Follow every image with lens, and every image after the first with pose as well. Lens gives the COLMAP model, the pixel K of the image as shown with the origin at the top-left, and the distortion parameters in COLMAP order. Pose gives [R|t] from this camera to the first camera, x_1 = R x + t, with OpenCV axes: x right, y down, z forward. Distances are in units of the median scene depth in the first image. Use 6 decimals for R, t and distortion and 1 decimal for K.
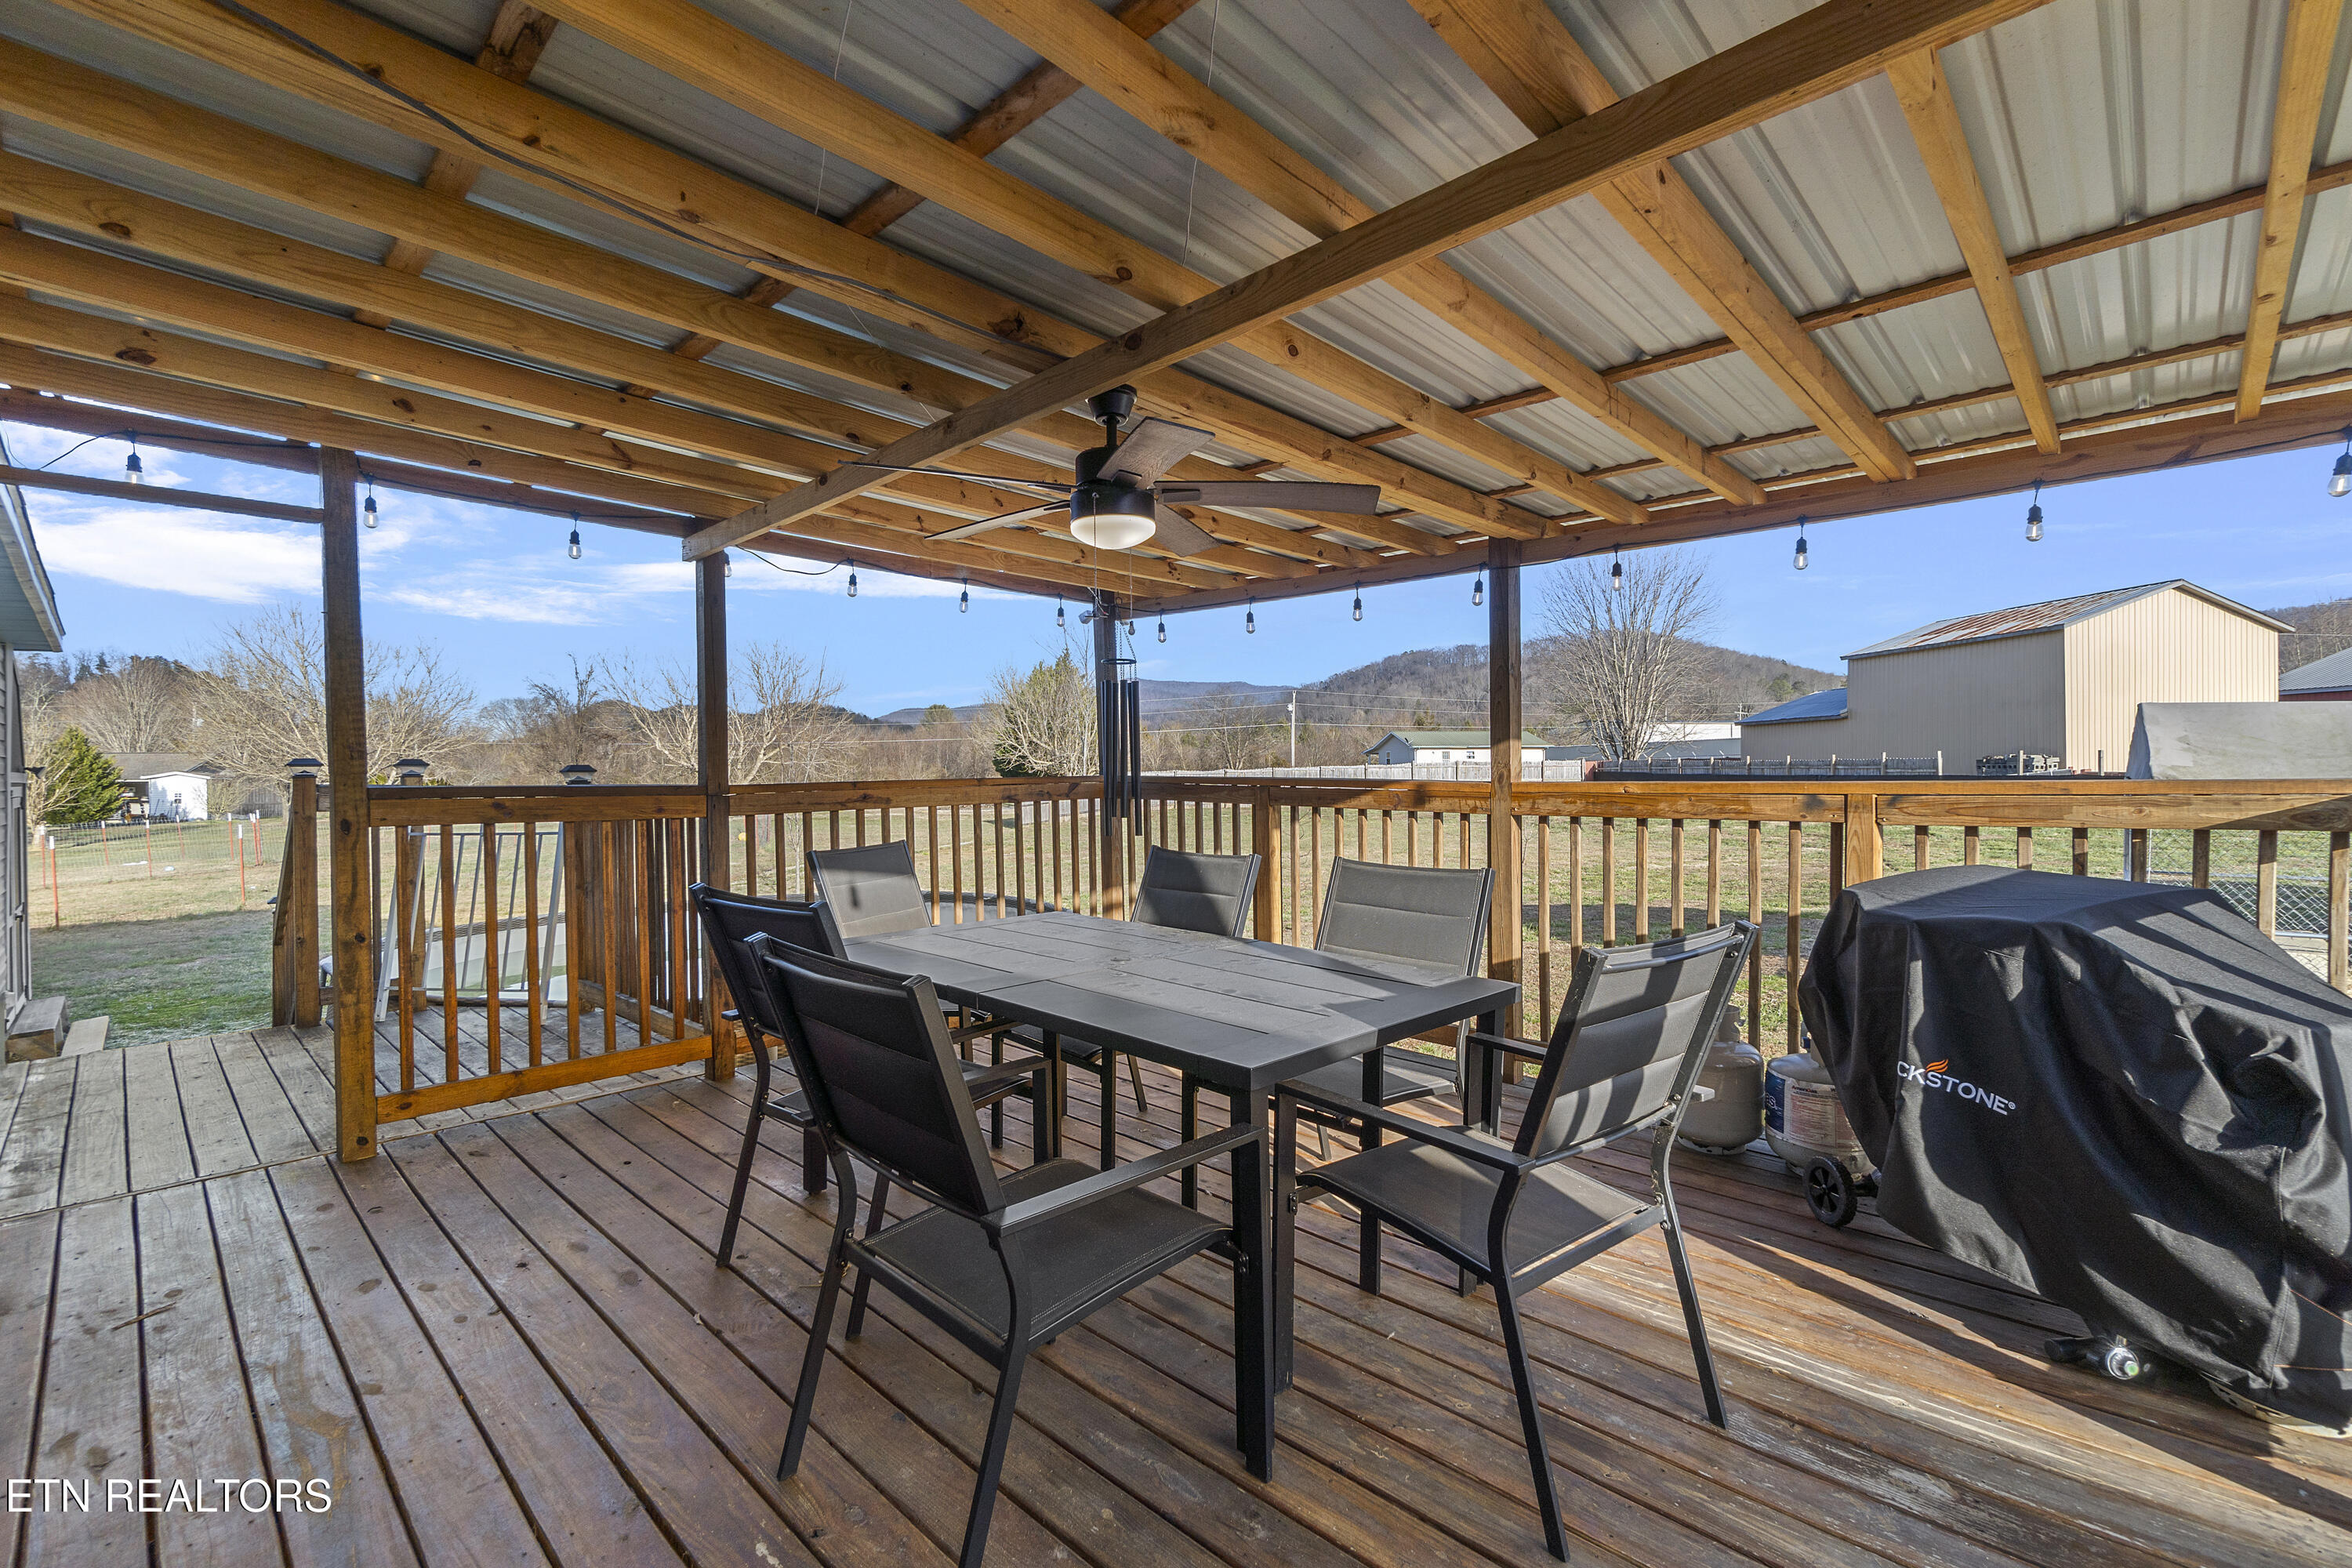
lens RADIAL K [[1028.8, 0, 1182.8], [0, 1028.8, 784.6], [0, 0, 1]] dist [-0.002499, 0.001266]
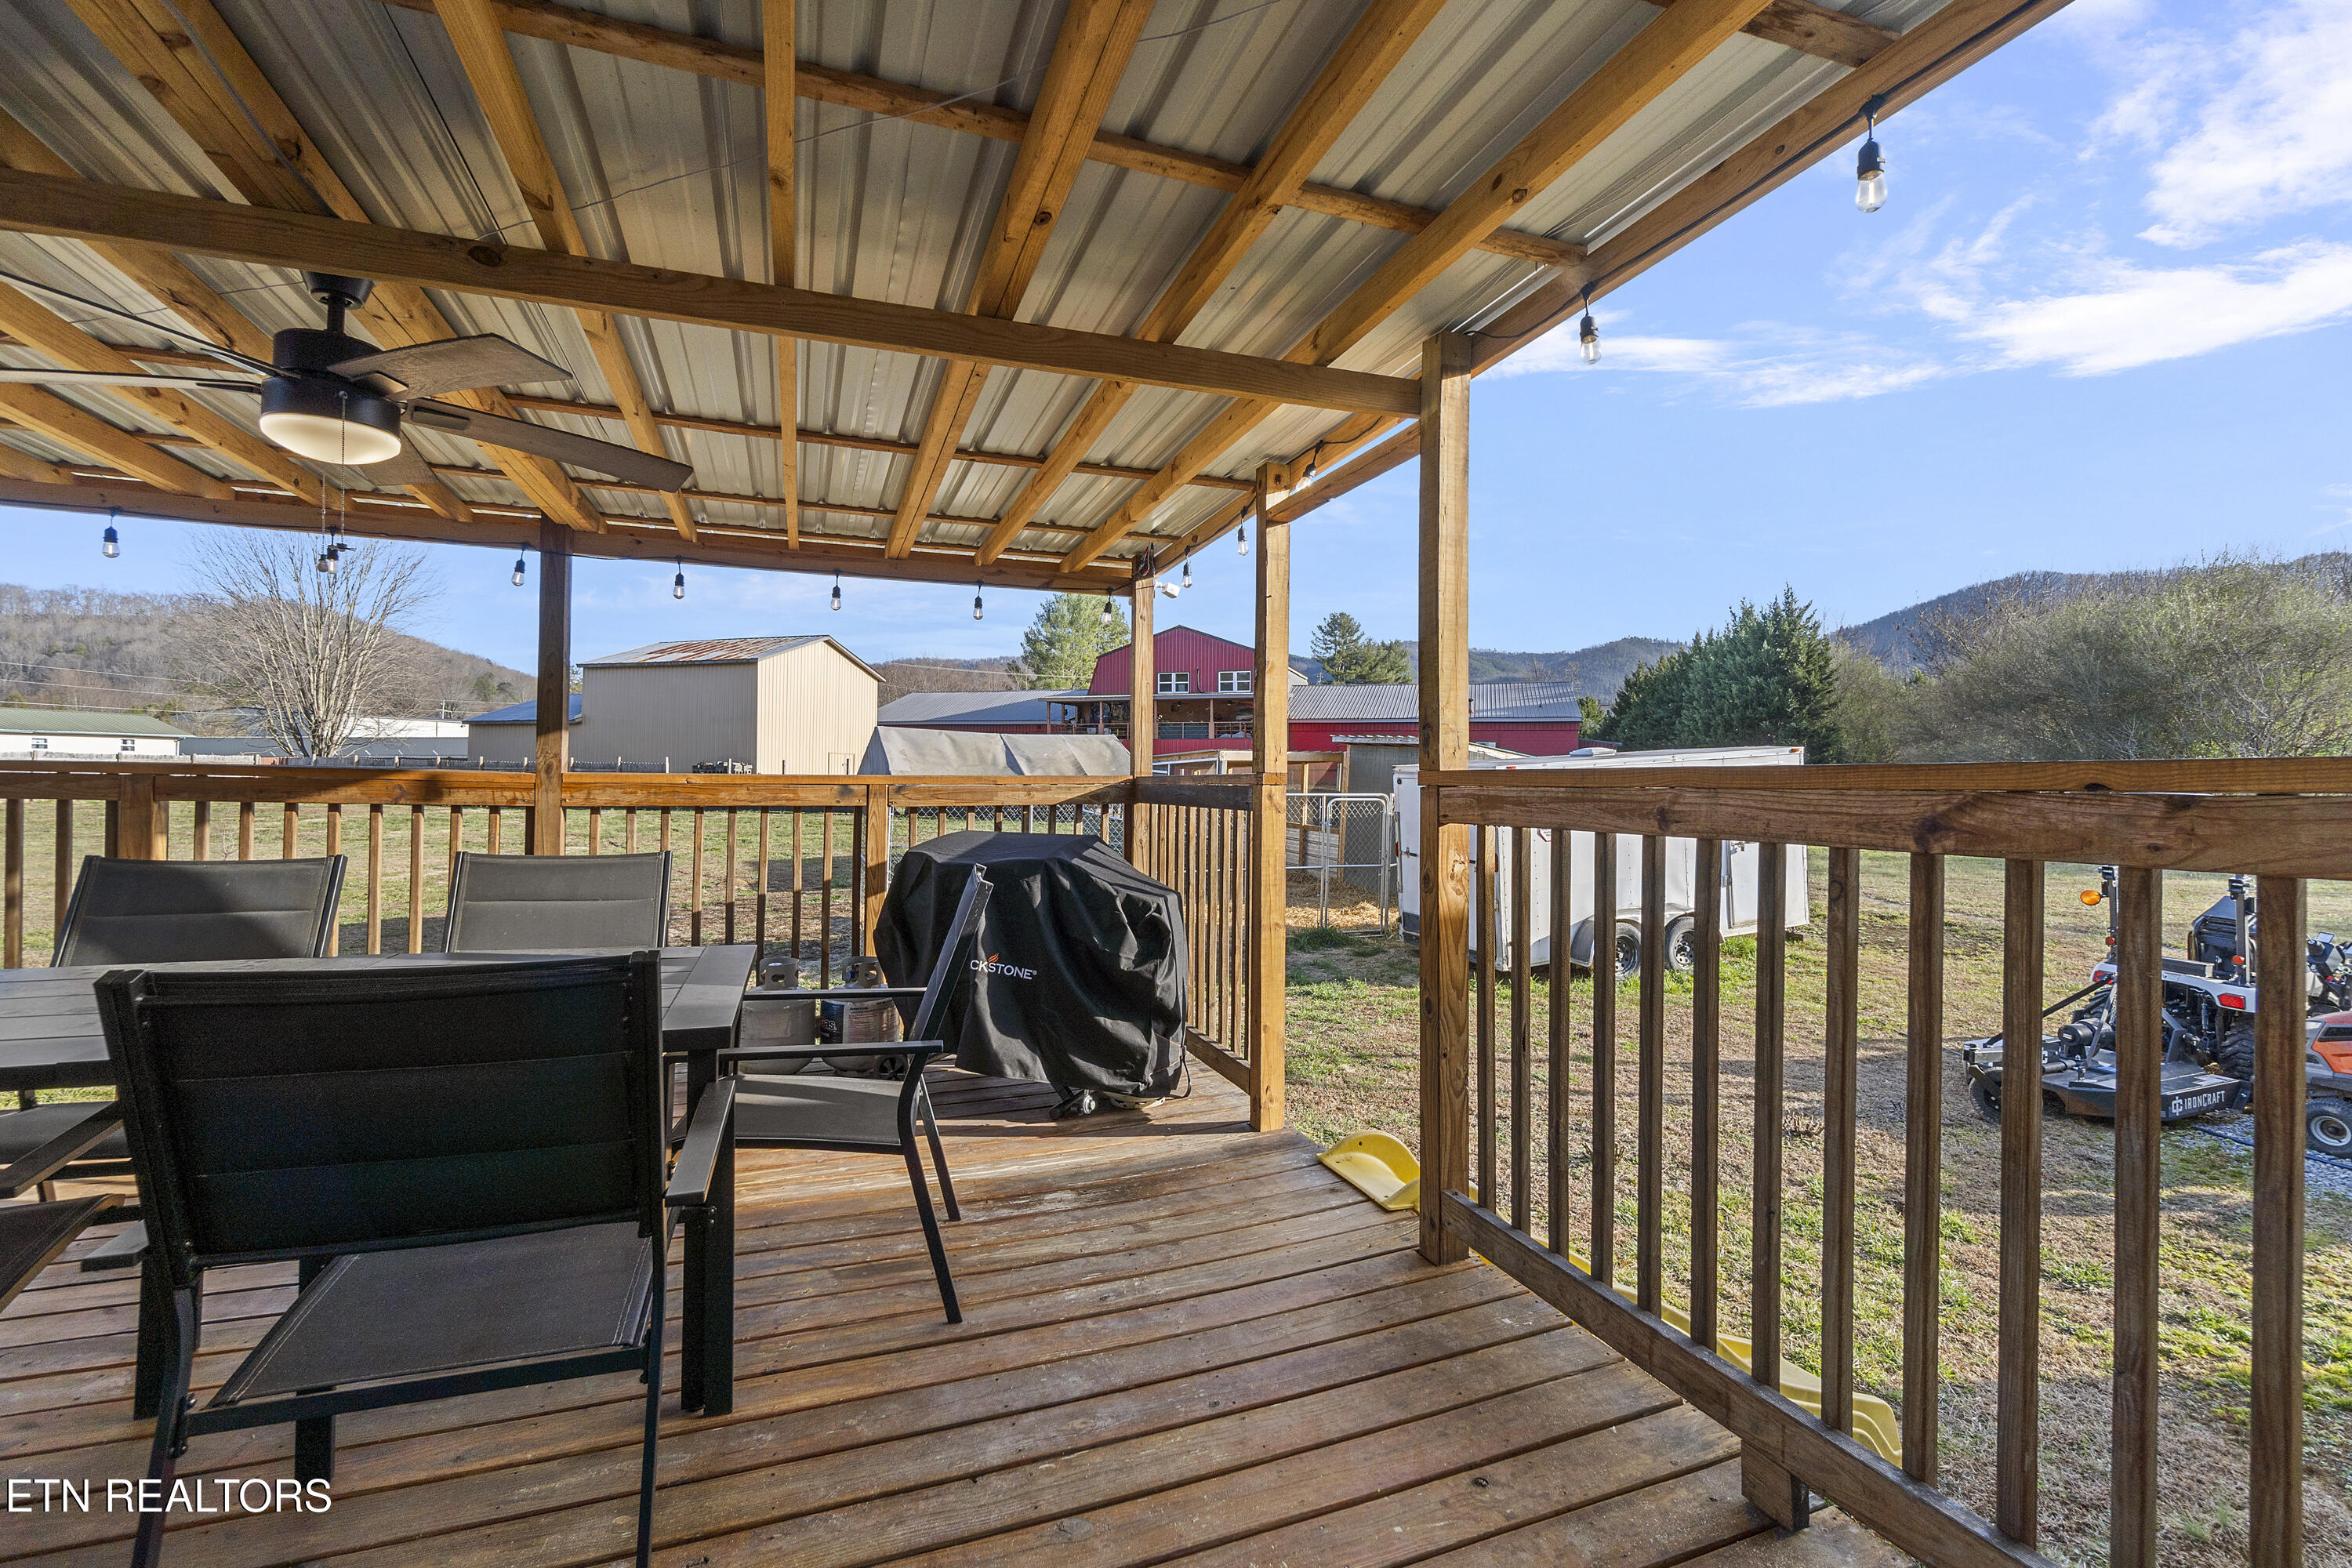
lens RADIAL K [[1028.8, 0, 1162.4], [0, 1028.8, 772.2], [0, 0, 1]] dist [-0.002499, 0.001266]
pose [[0.444674, 0.015848, 0.895552, -0.541848], [-0.002507, 0.999862, -0.016449, 0.020729], [-0.895689, 0.005070, 0.444652, 0.089256]]
